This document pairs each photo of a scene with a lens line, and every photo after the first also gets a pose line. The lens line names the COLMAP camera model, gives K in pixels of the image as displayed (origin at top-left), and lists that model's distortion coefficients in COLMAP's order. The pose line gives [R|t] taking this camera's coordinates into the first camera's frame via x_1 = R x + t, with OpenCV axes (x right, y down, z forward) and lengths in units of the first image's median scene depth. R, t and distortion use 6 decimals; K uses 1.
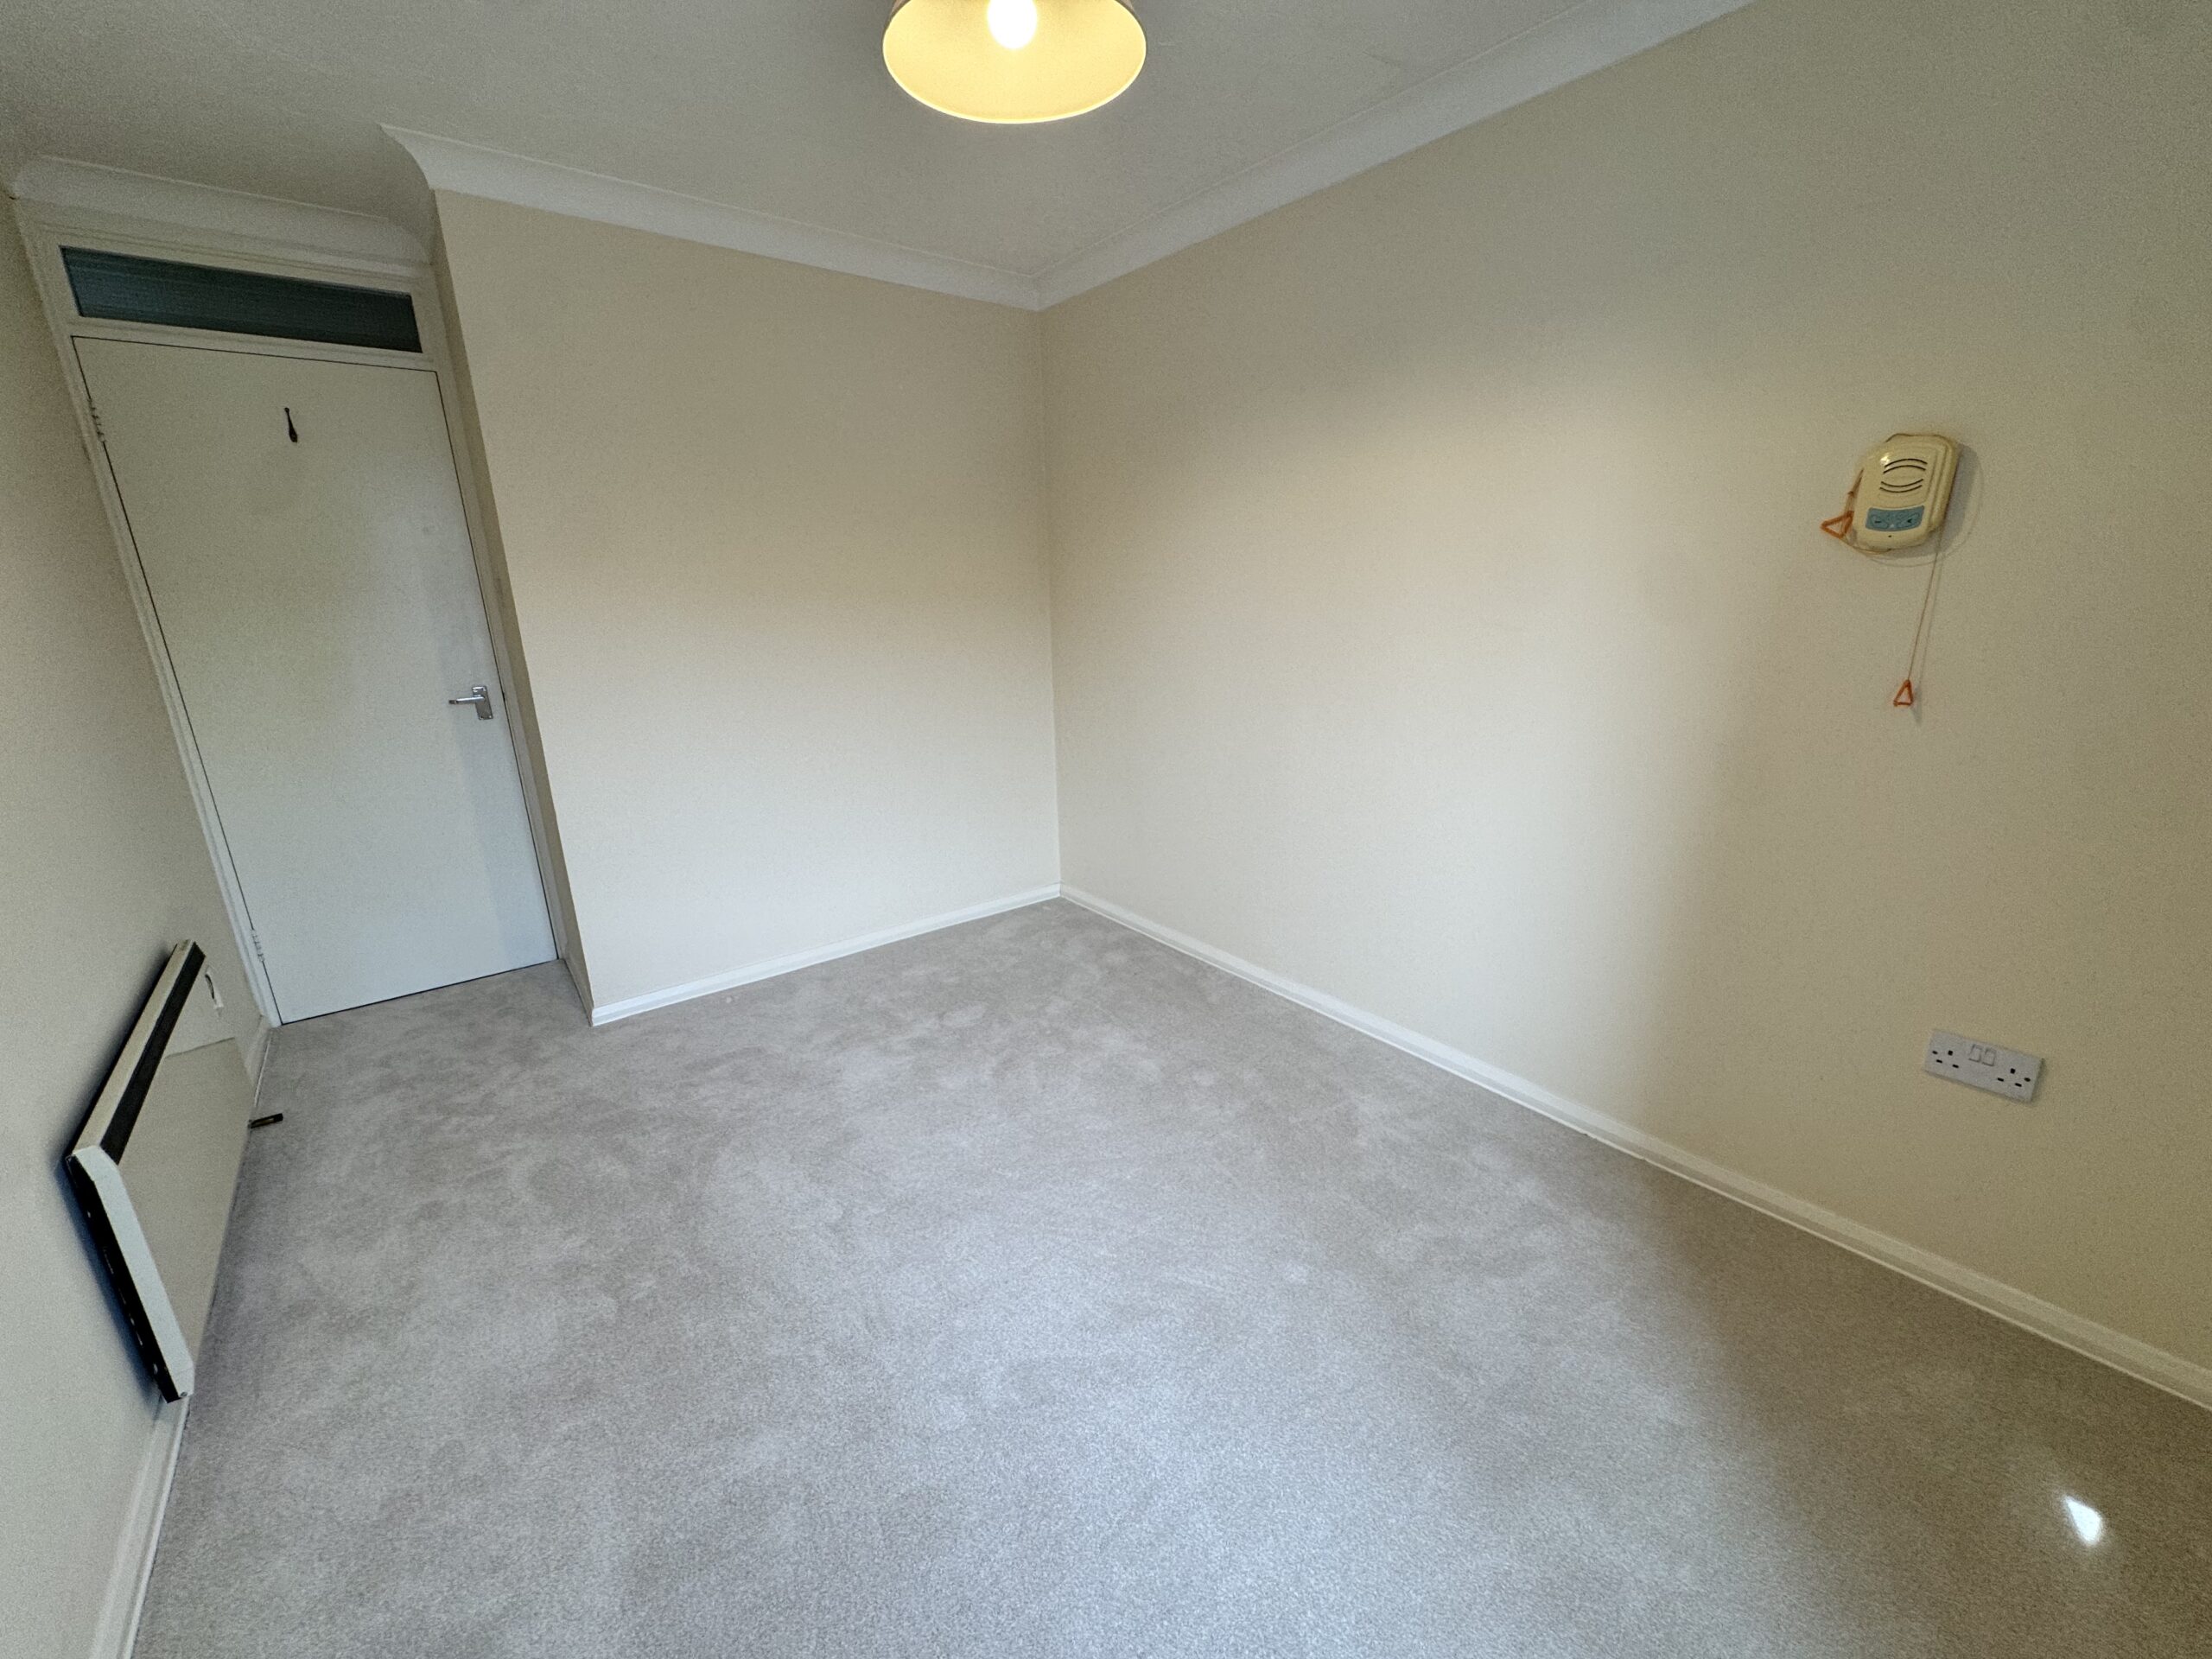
lens RADIAL K [[878.4, 0, 1103.8], [0, 878.4, 825.7], [0, 0, 1]] dist [-0.001879, -0.000331]
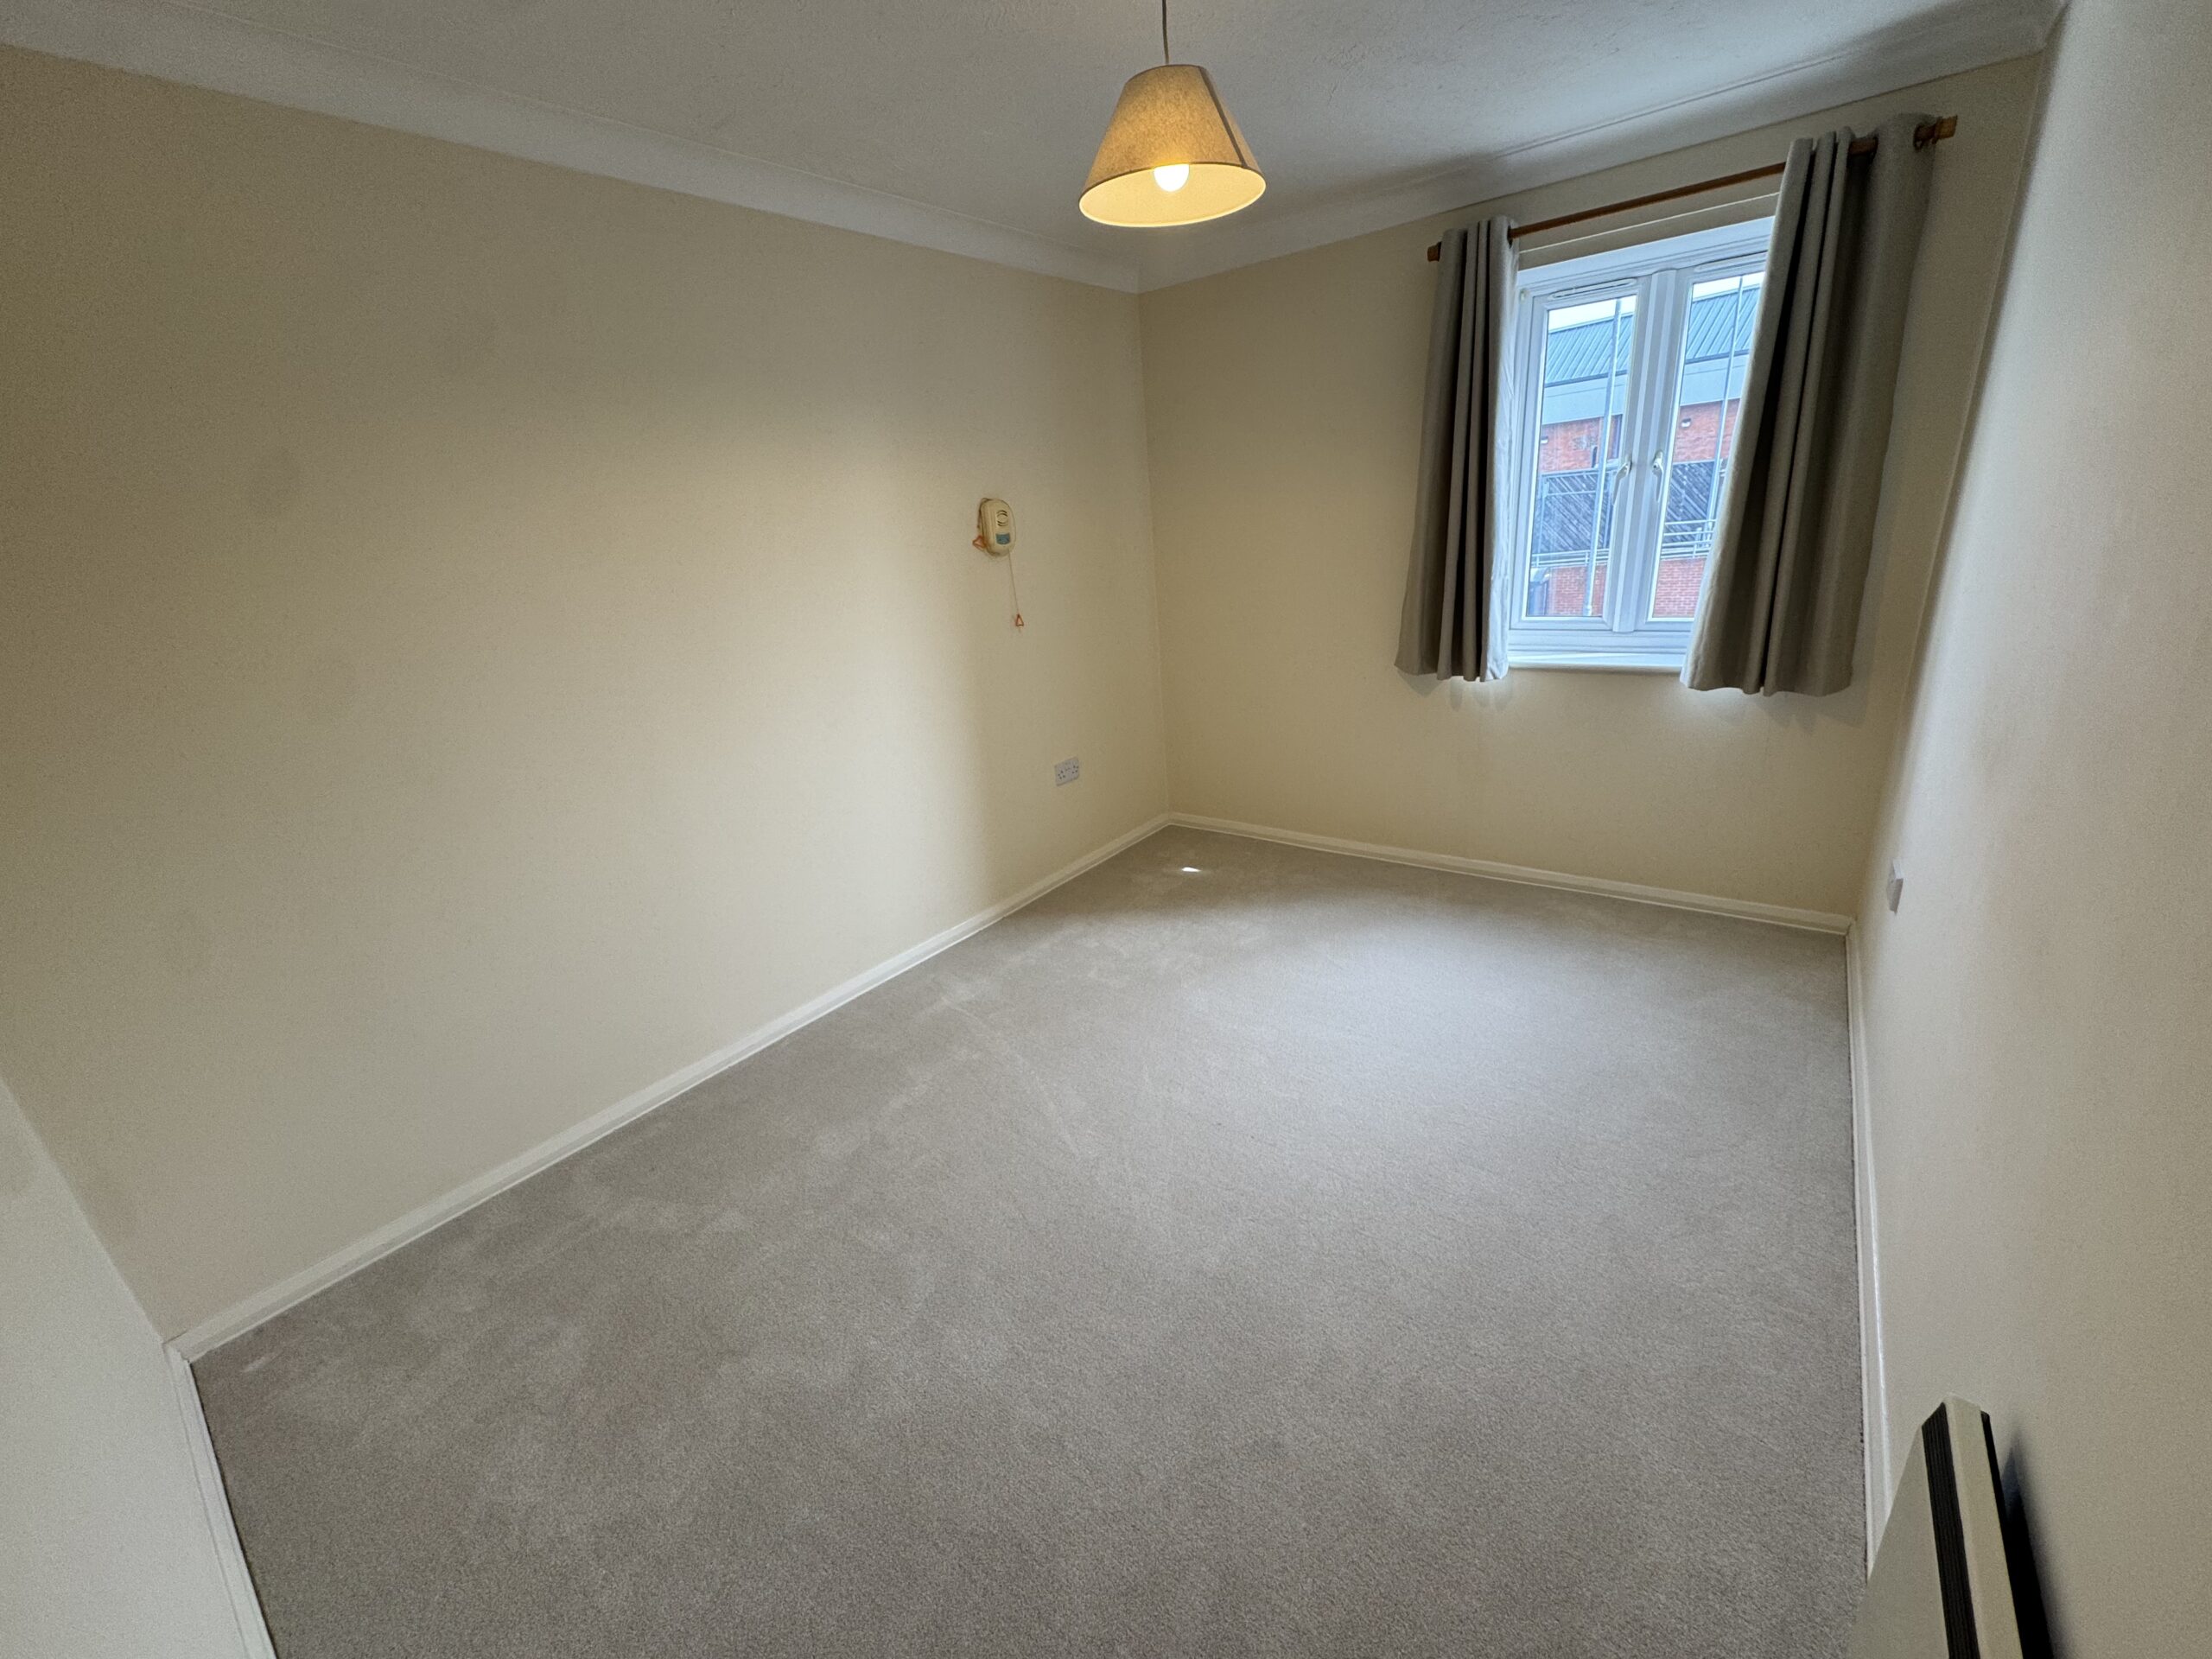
lens RADIAL K [[878.4, 0, 1103.8], [0, 878.4, 825.7], [0, 0, 1]] dist [-0.001879, -0.000331]
pose [[-0.223127, -0.298217, 0.928052, -1.230297], [0.344957, 0.866292, 0.361307, -0.410547], [-0.911712, 0.400756, -0.090421, 1.186491]]
